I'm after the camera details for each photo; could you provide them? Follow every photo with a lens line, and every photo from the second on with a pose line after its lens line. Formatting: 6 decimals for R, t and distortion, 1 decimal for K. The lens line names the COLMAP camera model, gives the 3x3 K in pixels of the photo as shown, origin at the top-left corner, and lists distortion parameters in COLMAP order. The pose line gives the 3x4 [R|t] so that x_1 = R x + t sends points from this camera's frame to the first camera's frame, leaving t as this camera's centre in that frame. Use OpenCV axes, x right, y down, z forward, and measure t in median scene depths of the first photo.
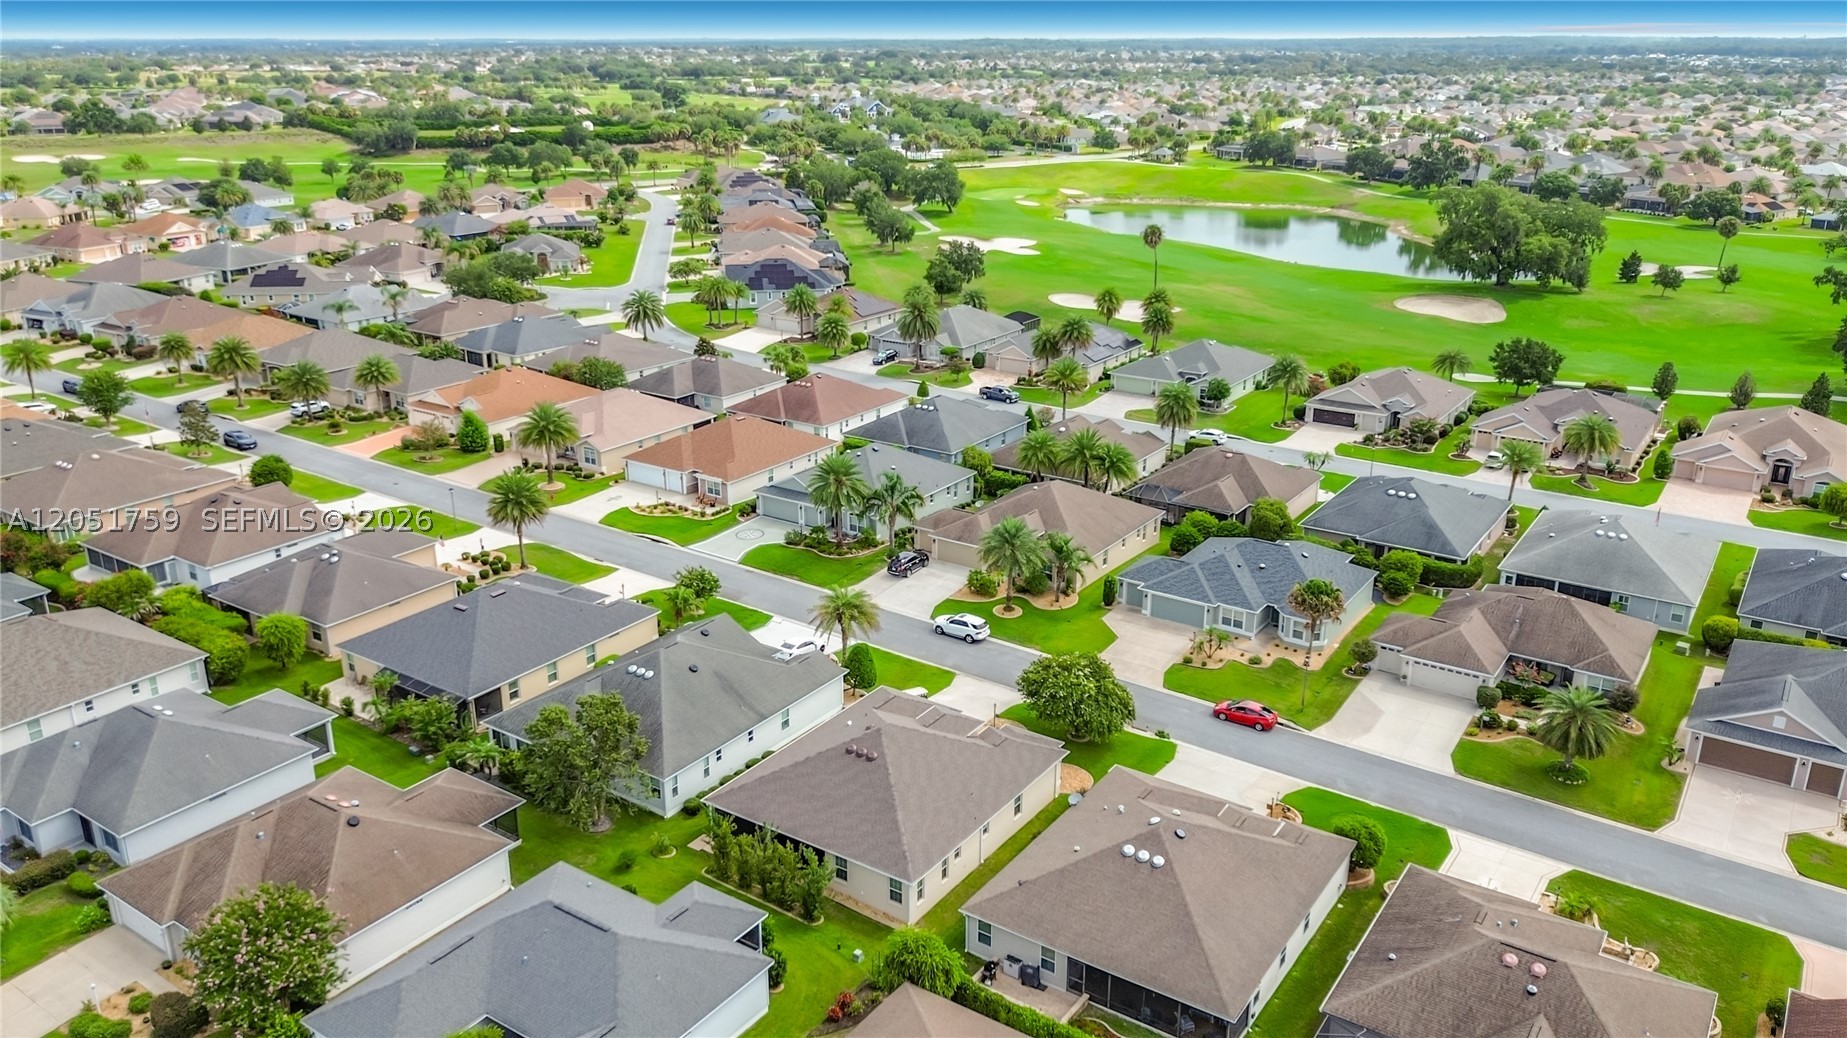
lens RADIAL K [[1362.9, 0, 923.5], [0, 1362.9, 519.0], [0, 0, 1]] dist [0.040982, -0.069289]
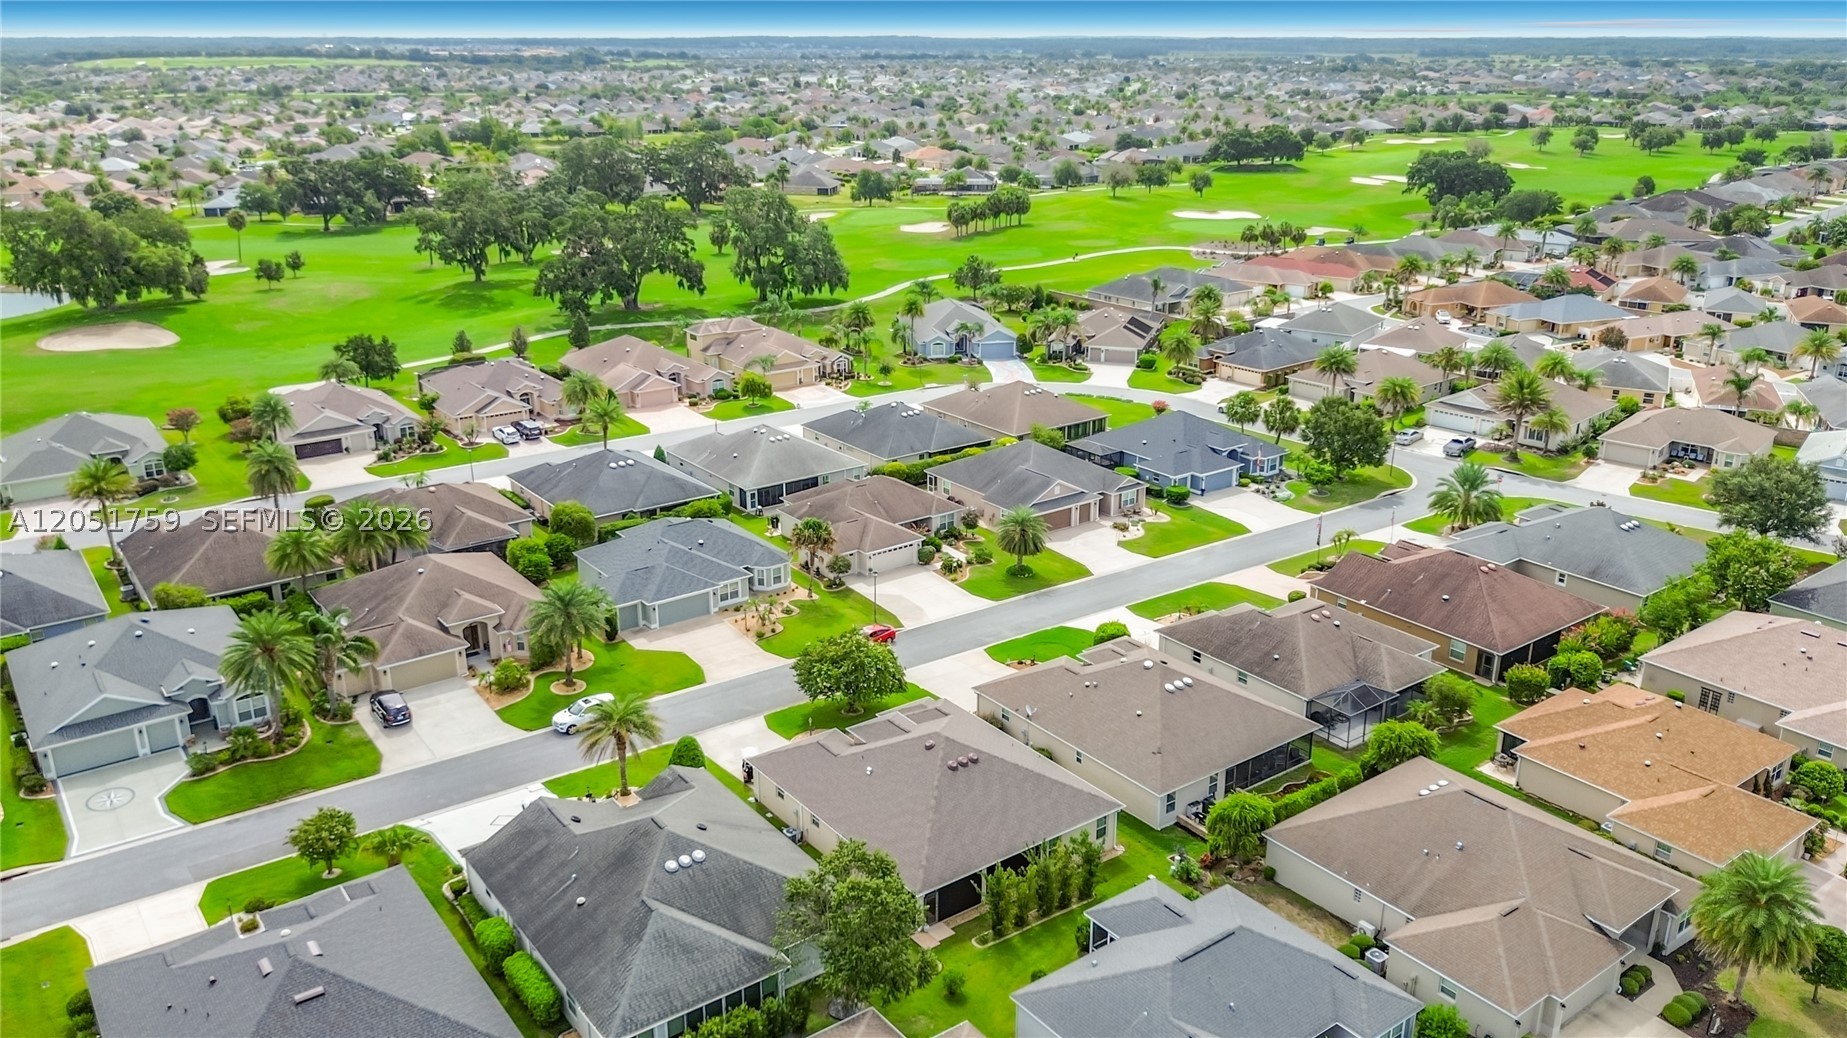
lens RADIAL K [[1382.6, 0, 923.5], [0, 1382.6, 519.0], [0, 0, 1]] dist [0.043458, -0.082028]
pose [[0.318307, -0.308408, 0.896418, -0.500728], [0.311607, 0.927095, 0.208315, -0.116433], [-0.895311, 0.213022, 0.391203, 0.333240]]
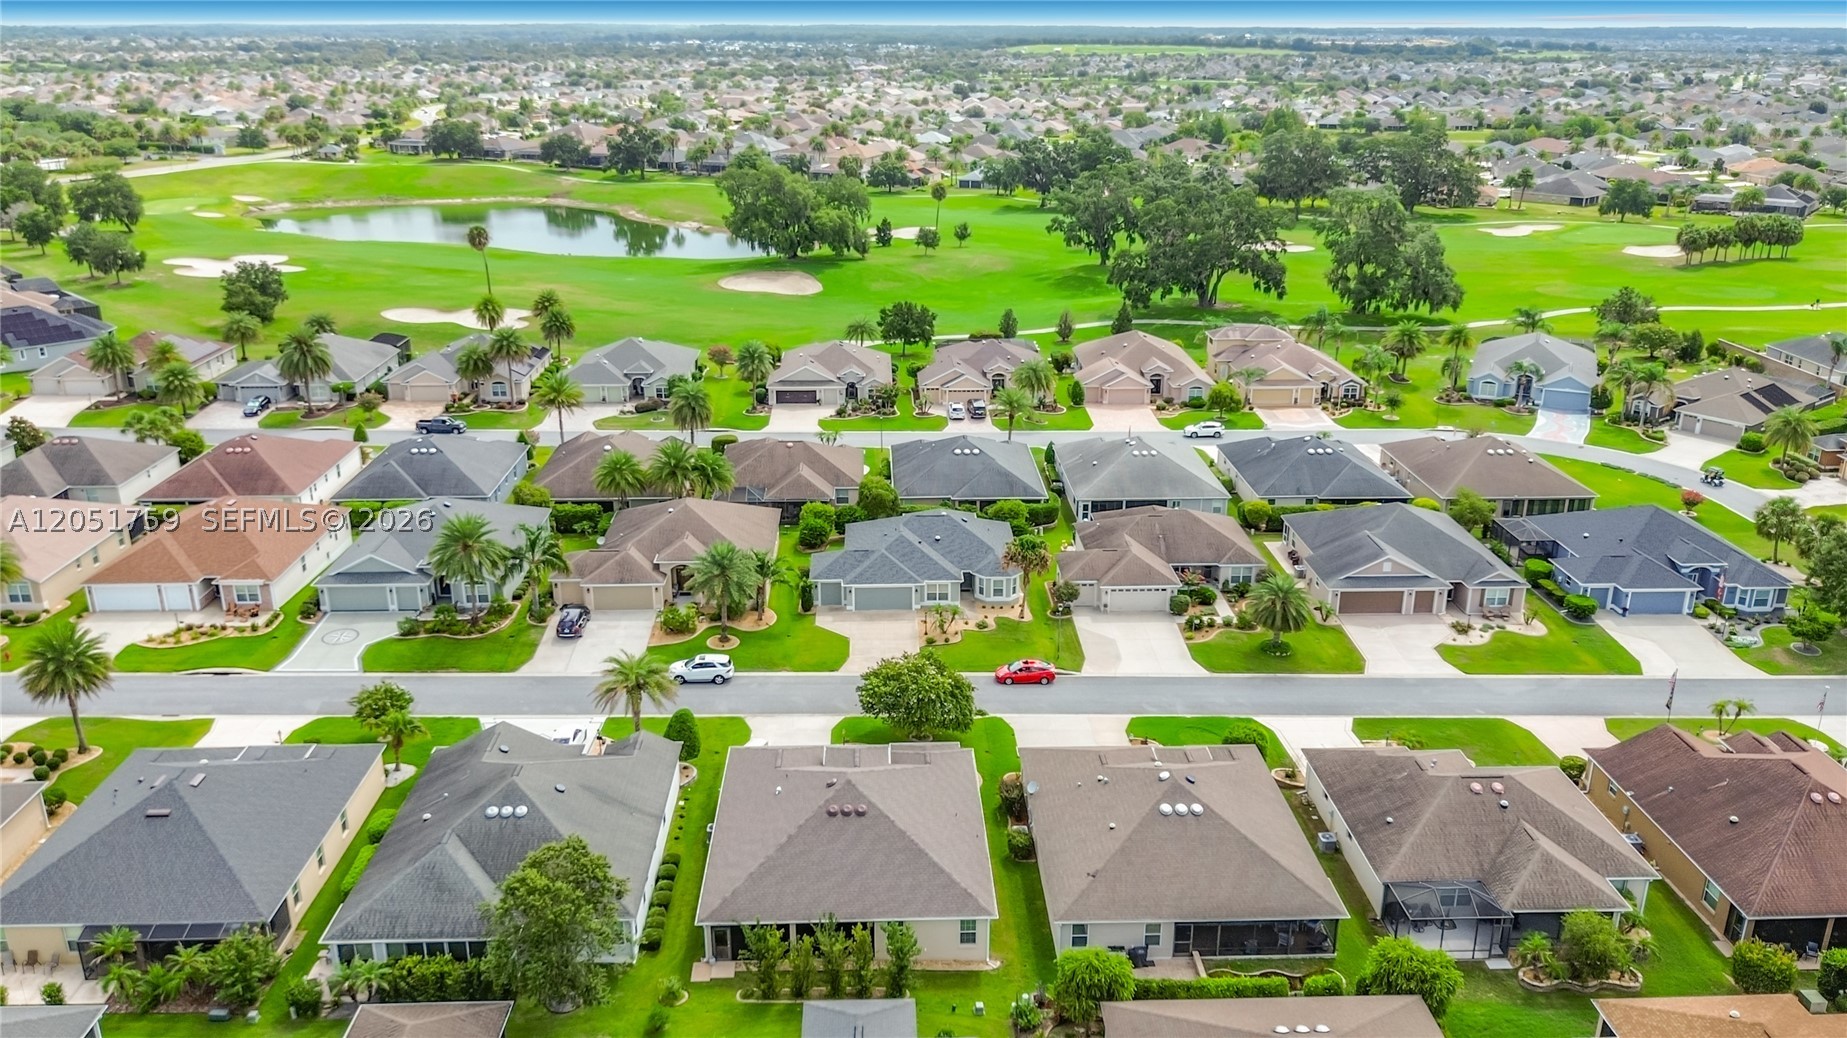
lens RADIAL K [[1382.6, 0, 923.5], [0, 1382.6, 519.0], [0, 0, 1]] dist [0.043458, -0.082028]
pose [[0.801377, -0.197164, 0.564732, -0.273651], [0.194650, 0.978685, 0.065471, -0.039497], [-0.565603, 0.057458, 0.822674, 0.109282]]
